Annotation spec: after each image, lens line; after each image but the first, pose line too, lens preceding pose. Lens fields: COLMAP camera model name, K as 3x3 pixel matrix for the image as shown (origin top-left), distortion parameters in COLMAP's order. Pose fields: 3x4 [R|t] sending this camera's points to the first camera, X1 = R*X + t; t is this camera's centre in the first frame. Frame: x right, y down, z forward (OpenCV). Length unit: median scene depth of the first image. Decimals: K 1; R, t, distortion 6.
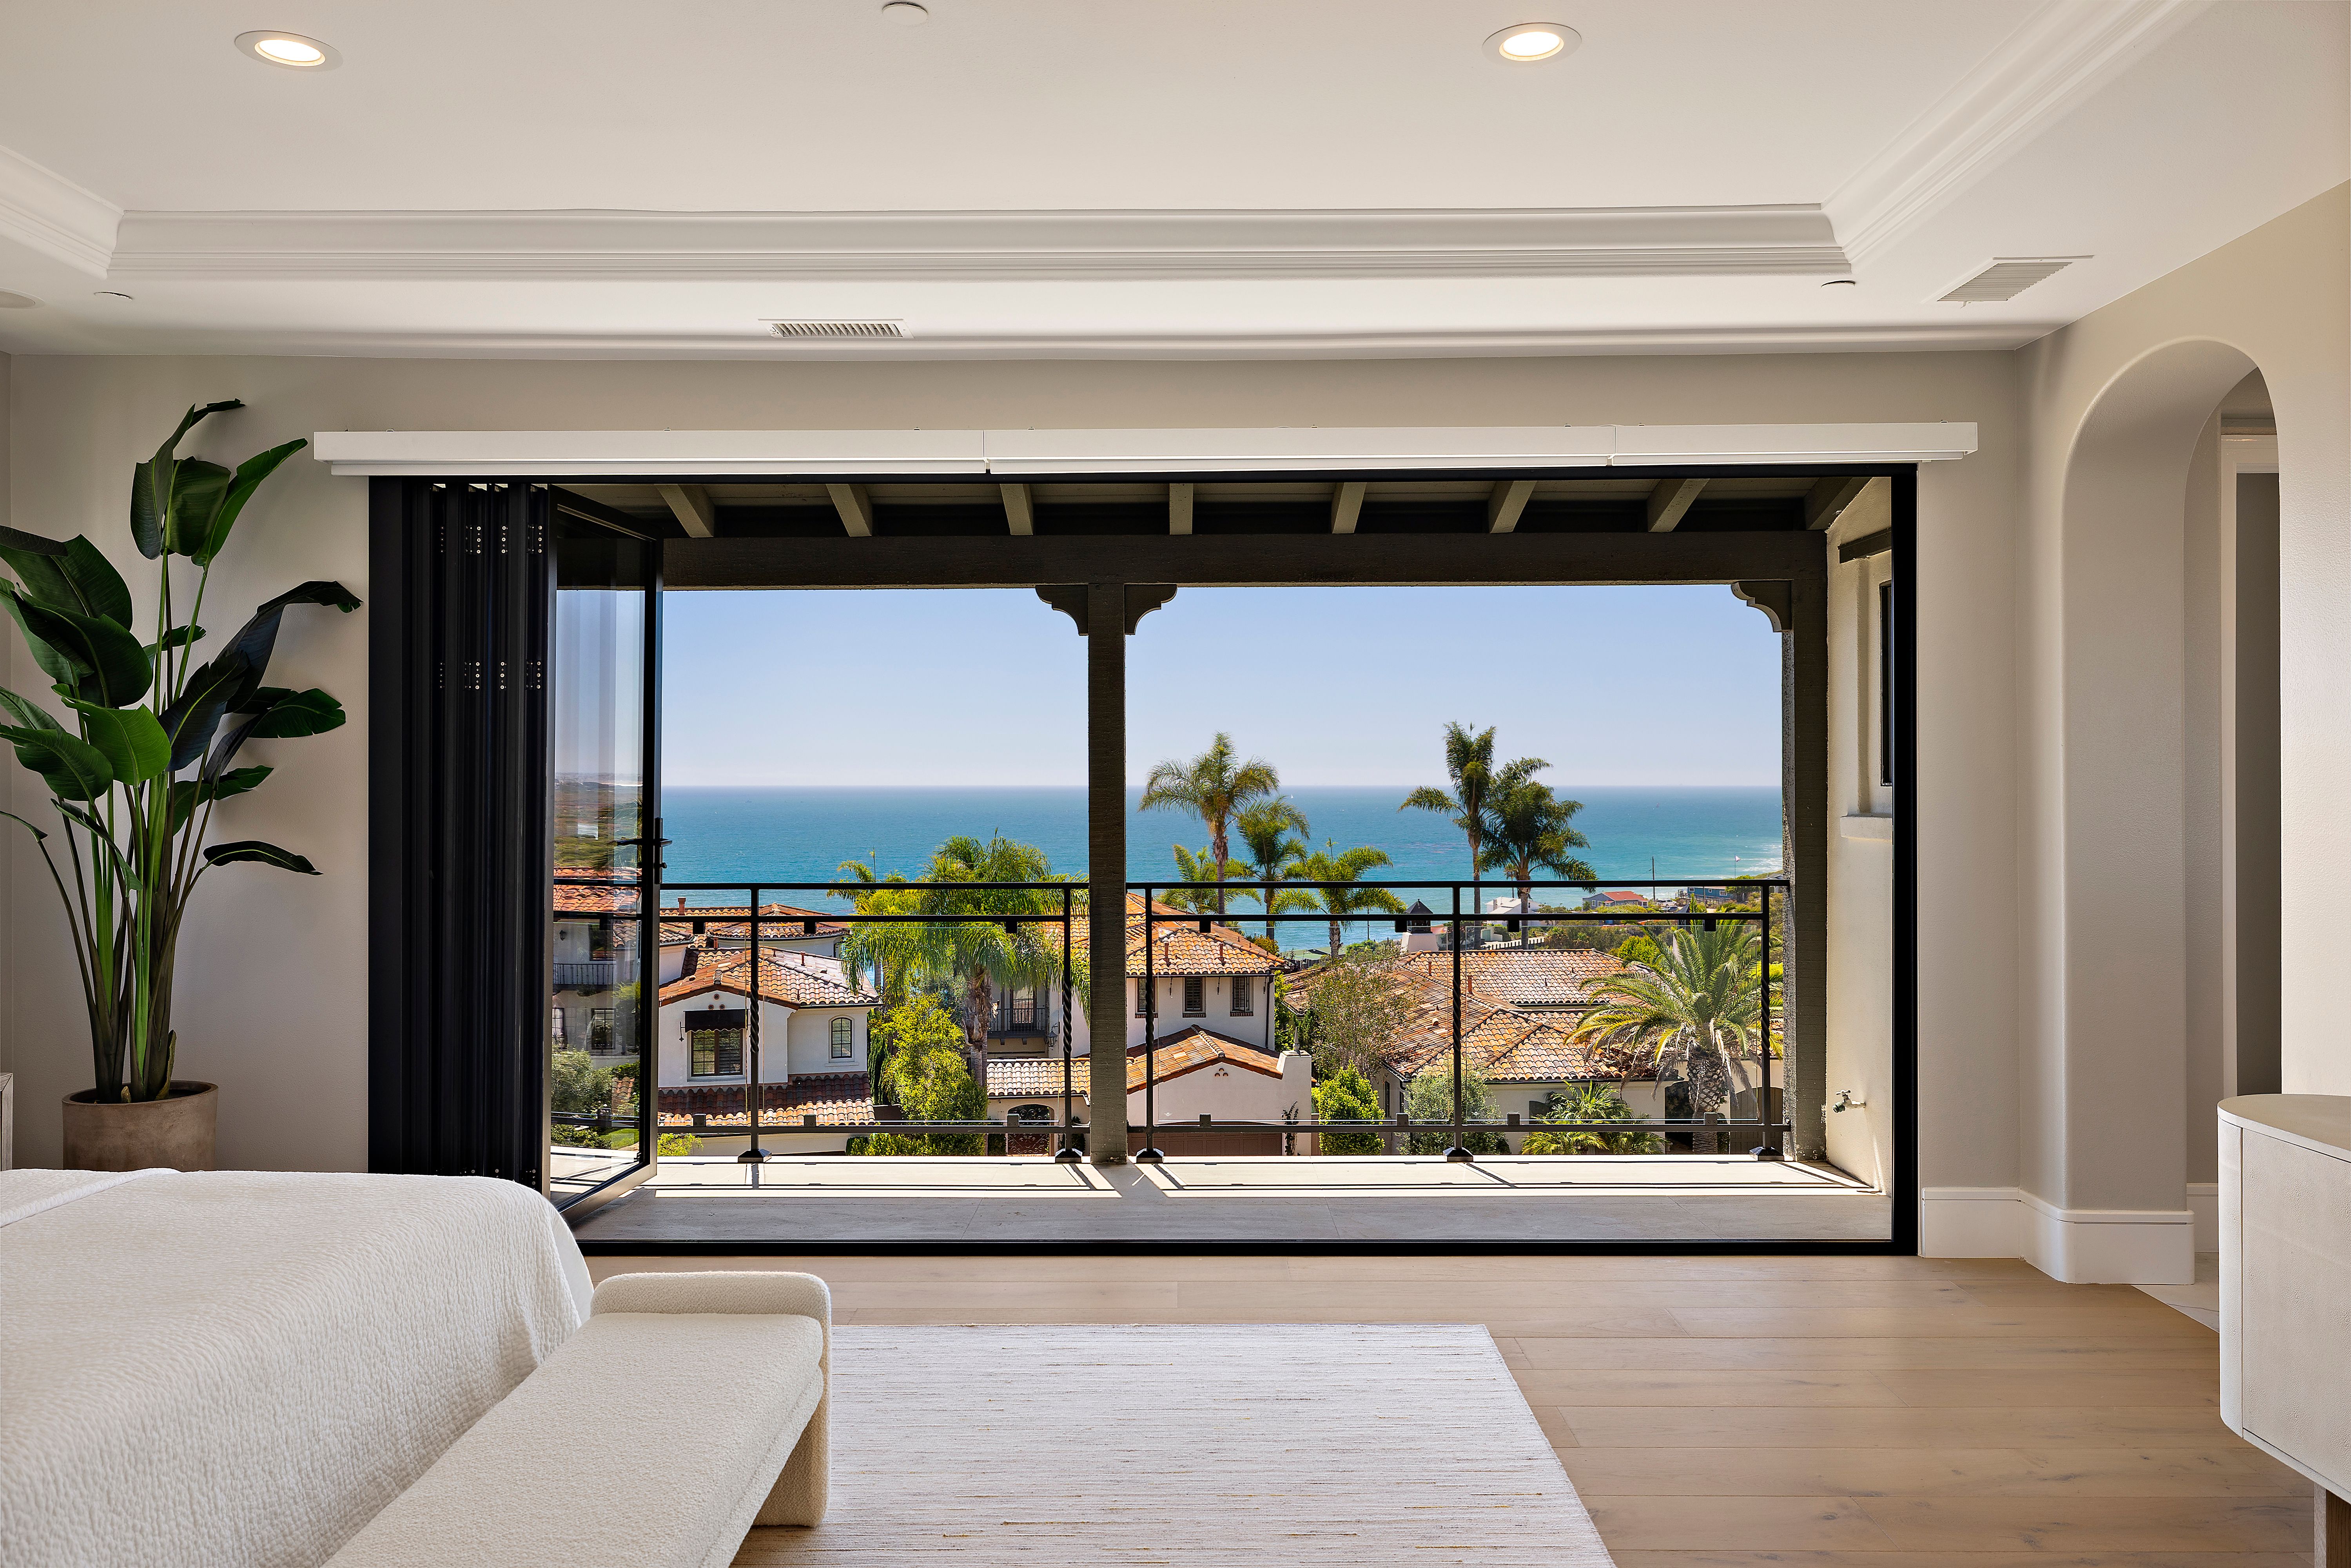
lens RADIAL K [[1688.4, 0, 1172.1], [0, 1688.4, 781.8], [0, 0, 1]] dist [0.004643, -0.004595]
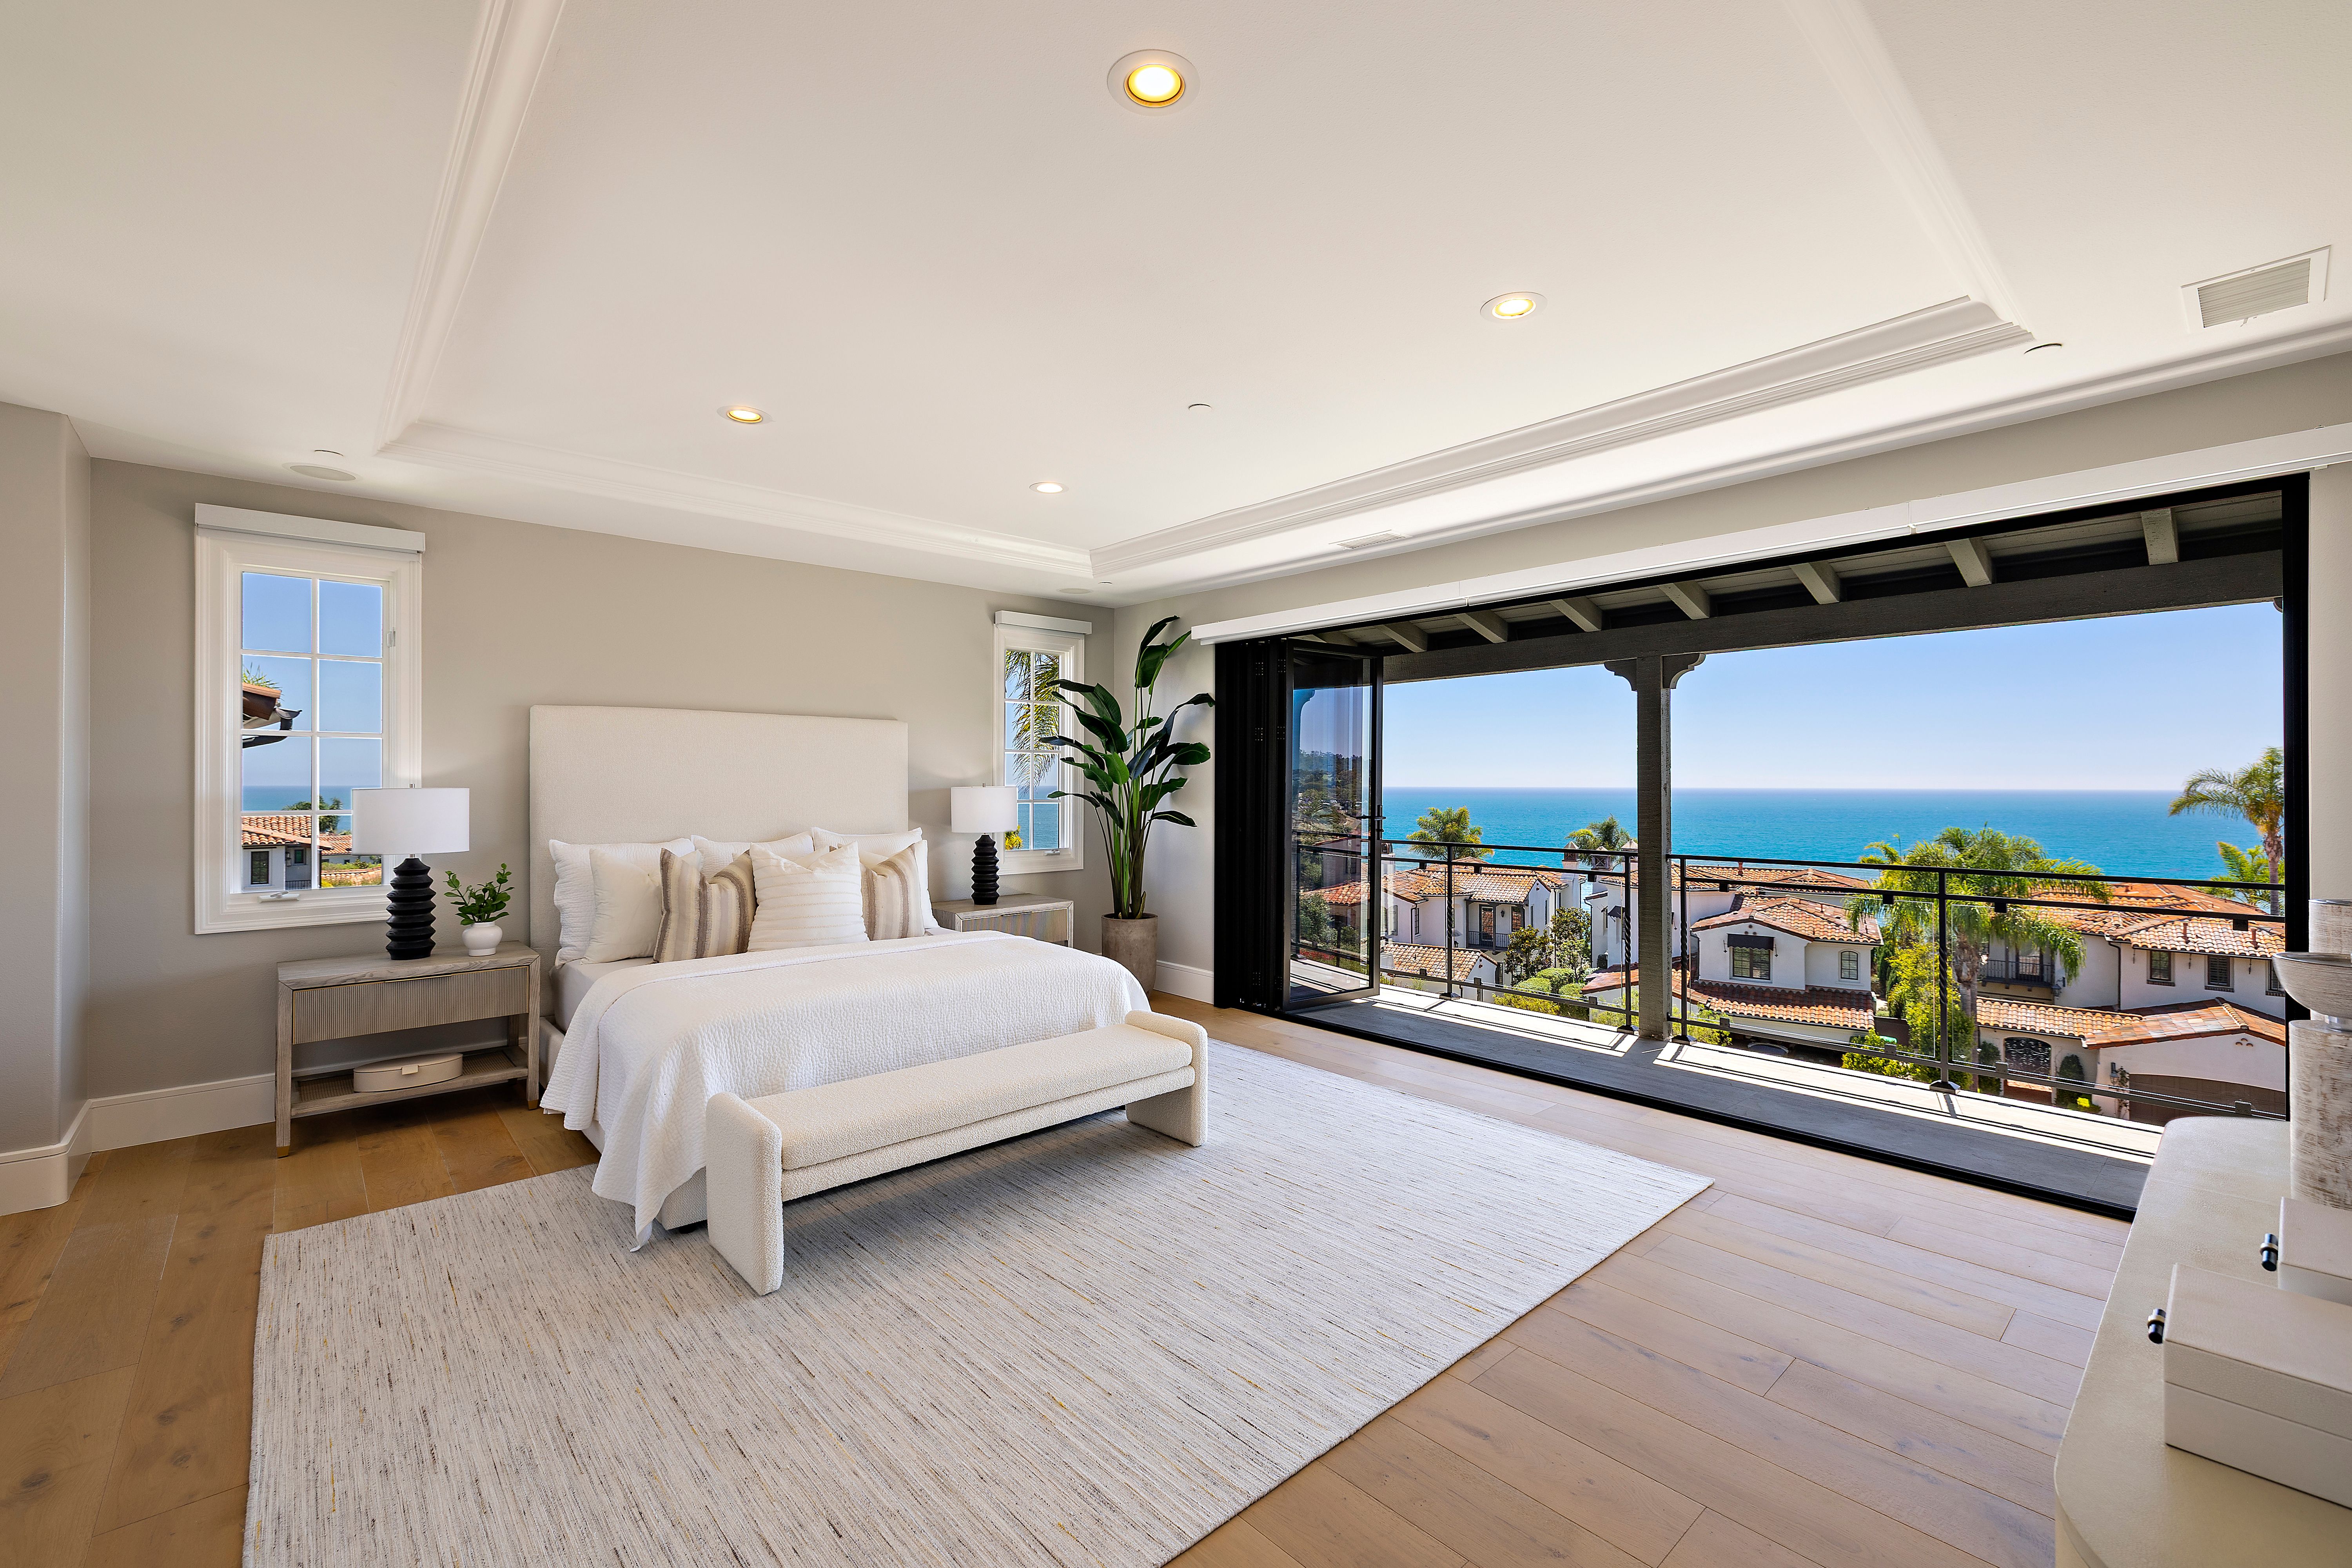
lens RADIAL K [[989.8, 0, 1174.3], [0, 989.8, 787.9], [0, 0, 1]] dist [0.005845, -0.000348]
pose [[0.672860, 0.006477, -0.739741, 0.332477], [-0.004329, 0.999979, 0.004818, -0.001540], [0.739757, -0.000040, 0.672874, 0.083776]]
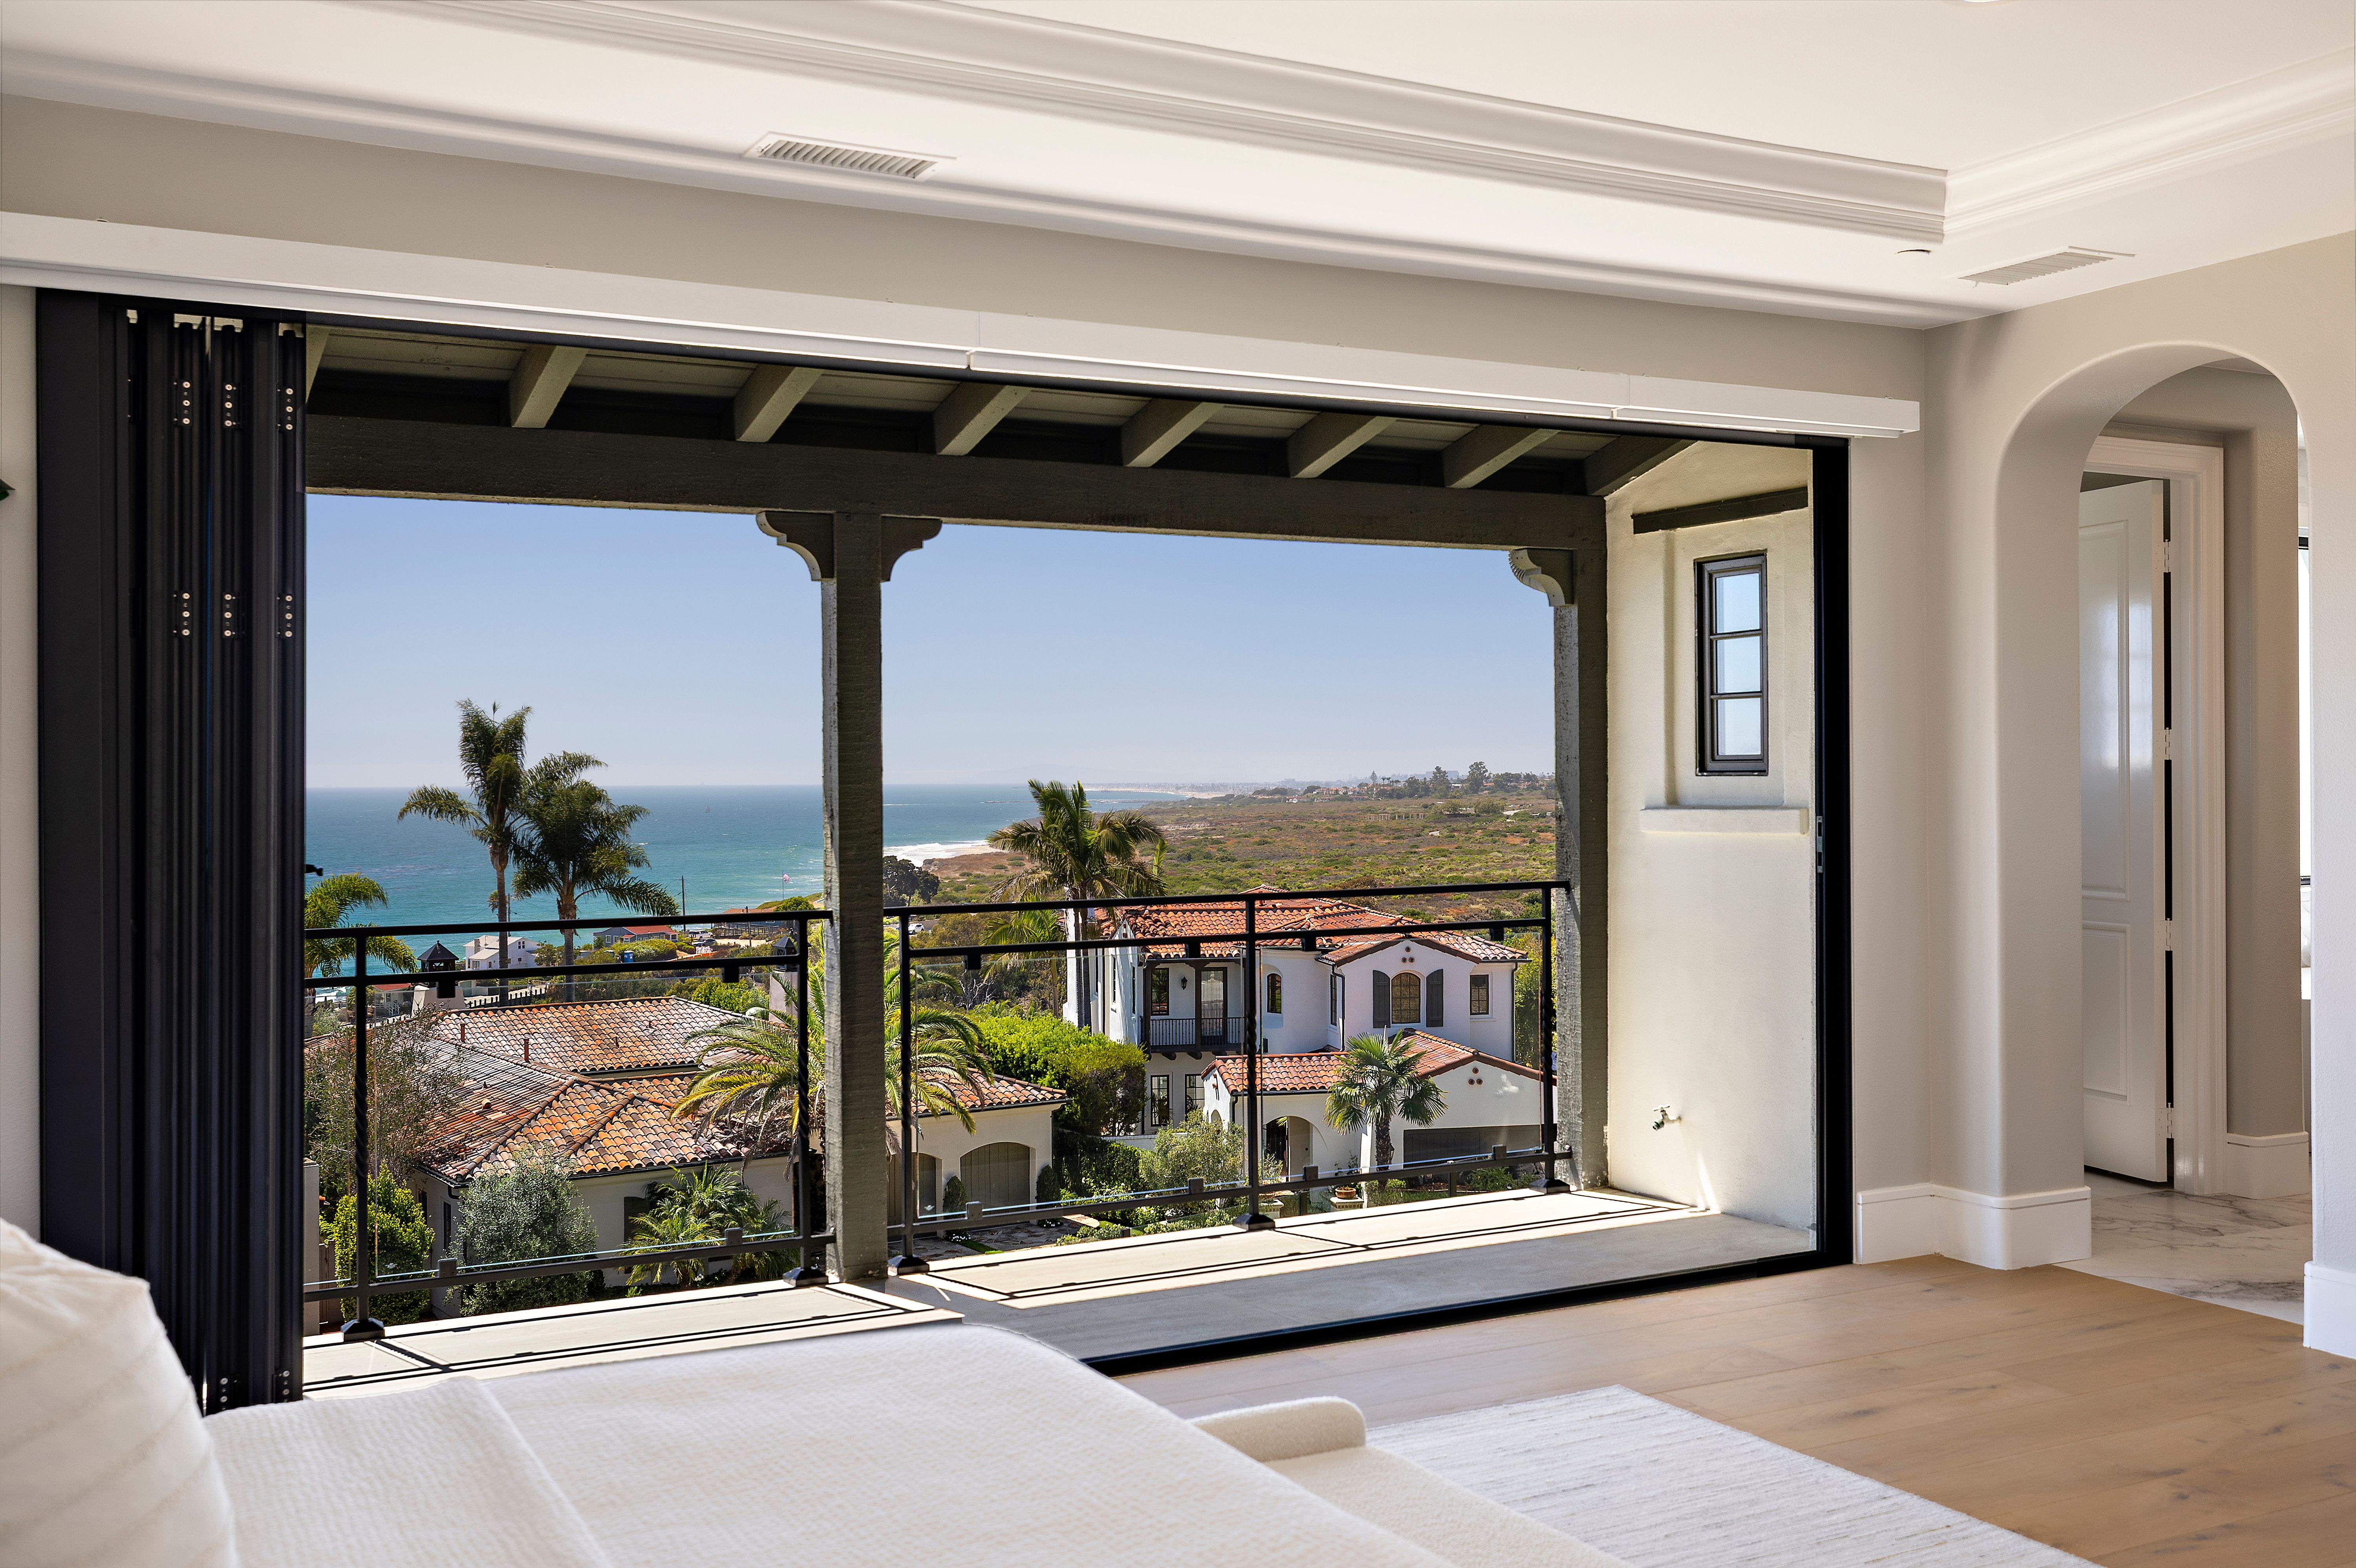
lens RADIAL K [[2197.3, 0, 1172.5], [0, 2197.3, 783.3], [0, 0, 1]] dist [0.001754, 0.000000]
pose [[0.878454, -0.006151, 0.477787, -0.385588], [0.005475, 0.999981, 0.002808, 0.001461], [-0.477795, 0.000149, 0.878471, 0.067581]]
